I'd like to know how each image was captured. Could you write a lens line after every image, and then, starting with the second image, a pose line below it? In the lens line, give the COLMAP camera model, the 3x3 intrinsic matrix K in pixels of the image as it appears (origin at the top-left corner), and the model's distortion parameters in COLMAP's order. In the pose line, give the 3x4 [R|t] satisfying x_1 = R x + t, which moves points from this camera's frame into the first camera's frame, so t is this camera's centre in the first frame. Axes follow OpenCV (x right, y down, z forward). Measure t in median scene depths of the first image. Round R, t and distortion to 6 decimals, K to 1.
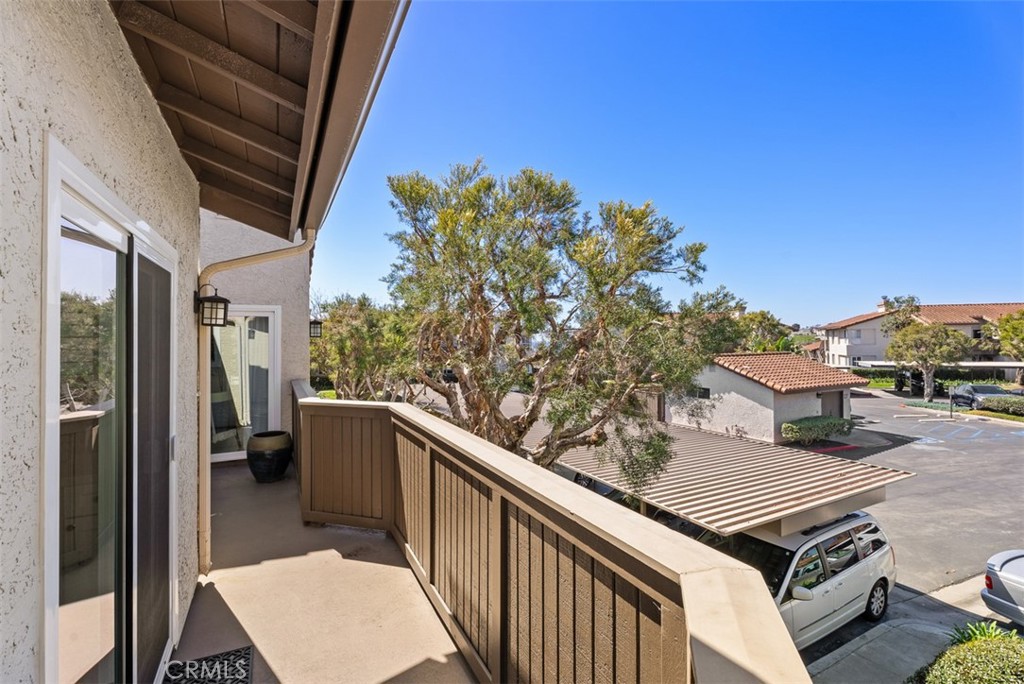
lens RADIAL K [[457.7, 0, 514.8], [0, 457.7, 337.4], [0, 0, 1]] dist [-0.001407, -0.000549]
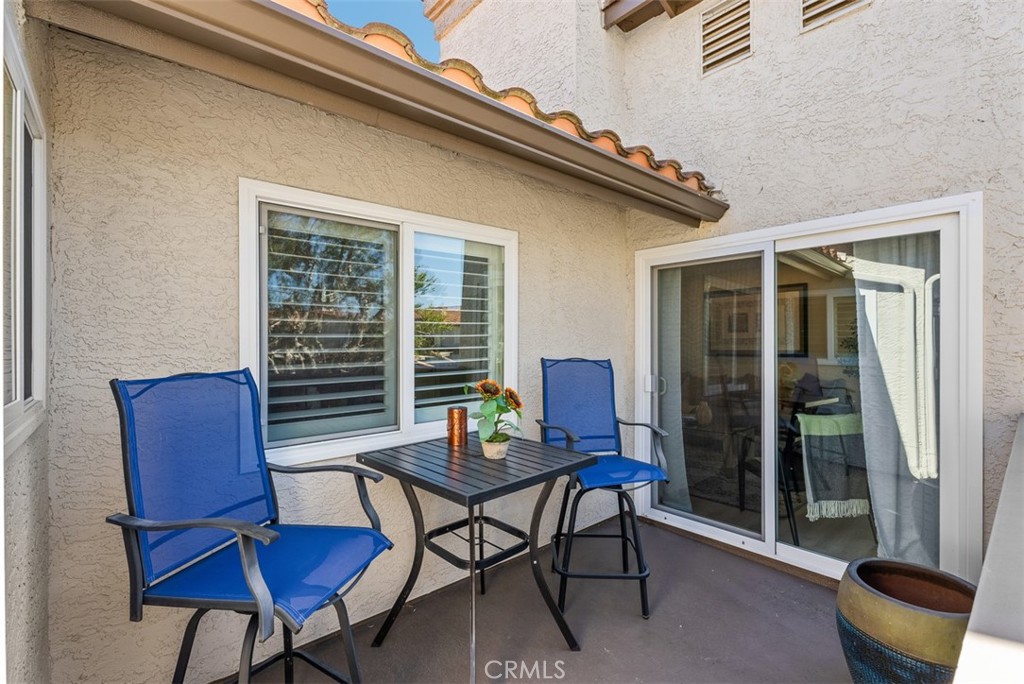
lens RADIAL K [[457.7, 0, 514.8], [0, 457.7, 337.4], [0, 0, 1]] dist [-0.001407, -0.000549]
pose [[0.235098, -0.001247, -0.971971, -0.260592], [0.003133, 0.999995, -0.000525, 0.039317], [0.971967, -0.002922, 0.235101, 0.578235]]
